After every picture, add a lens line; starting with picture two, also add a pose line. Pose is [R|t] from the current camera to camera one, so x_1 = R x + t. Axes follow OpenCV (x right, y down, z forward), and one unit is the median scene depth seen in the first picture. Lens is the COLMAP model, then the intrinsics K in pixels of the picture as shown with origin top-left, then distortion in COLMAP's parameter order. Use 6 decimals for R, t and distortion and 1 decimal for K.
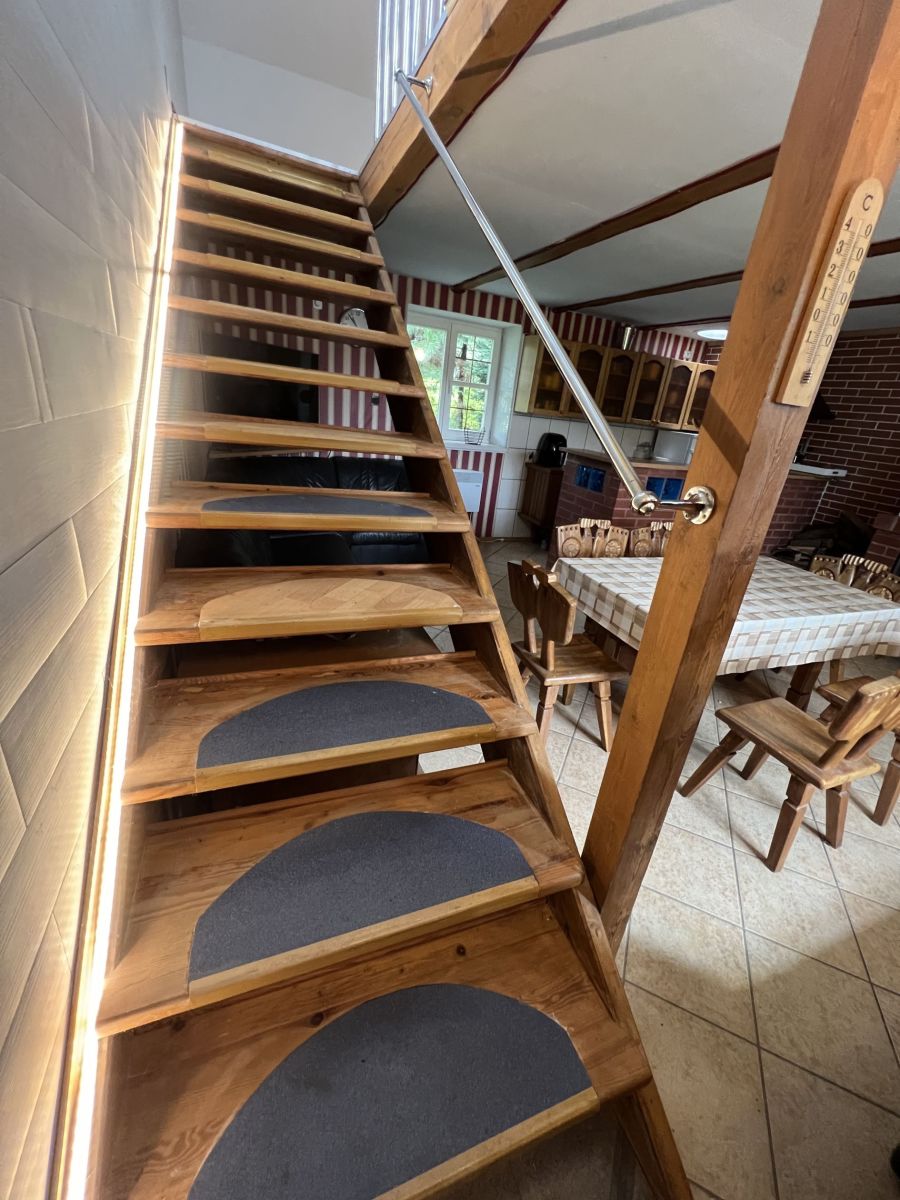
lens RADIAL K [[492.5, 0, 466.1], [0, 492.5, 588.3], [0, 0, 1]] dist [0.011153, 0.000162]
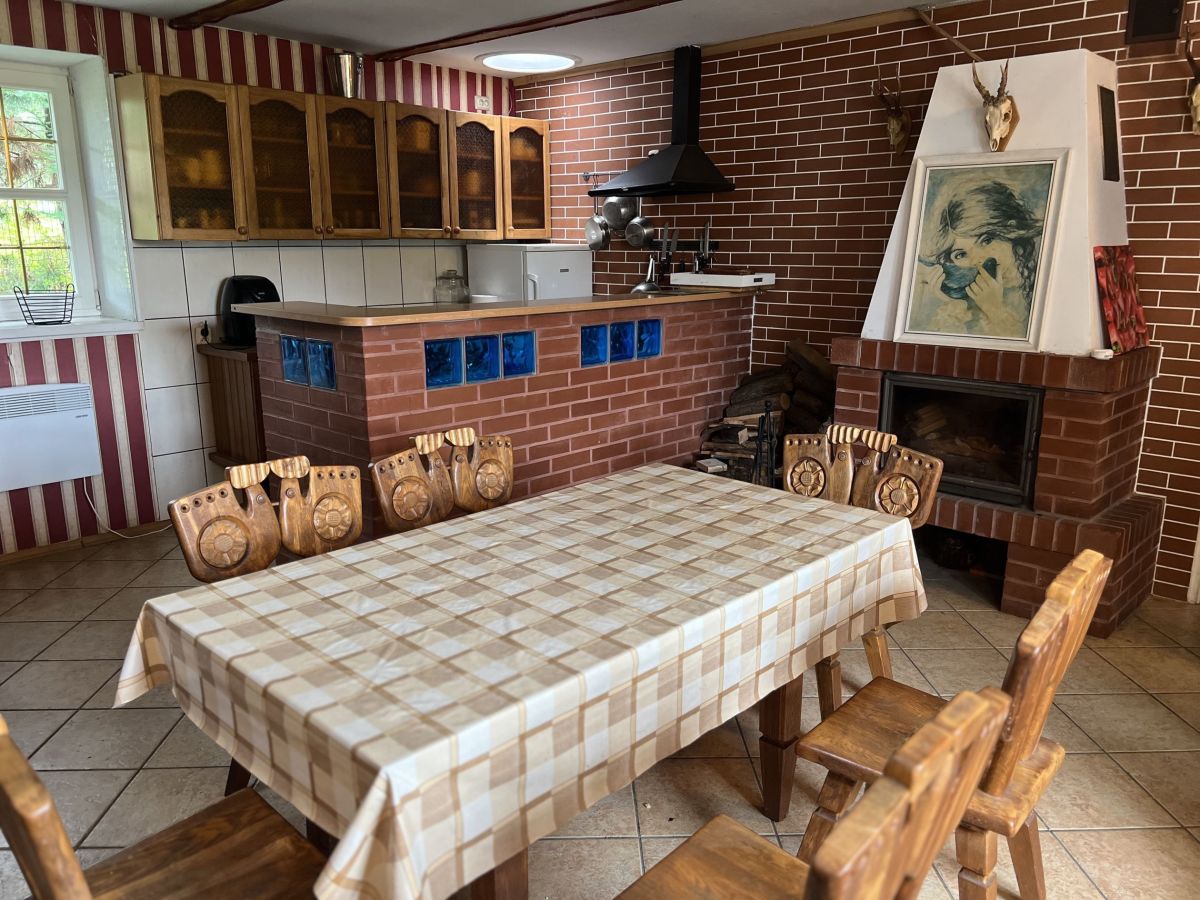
lens RADIAL K [[891.4, 0, 600.0], [0, 891.4, 450.0], [0, 0, 1]] dist [0.051852, -0.070975]
pose [[0.906225, -0.202520, 0.371136, 0.141654], [0.242012, 0.968253, -0.062581, -0.021948], [-0.346679, 0.146532, 0.926467, 0.127878]]
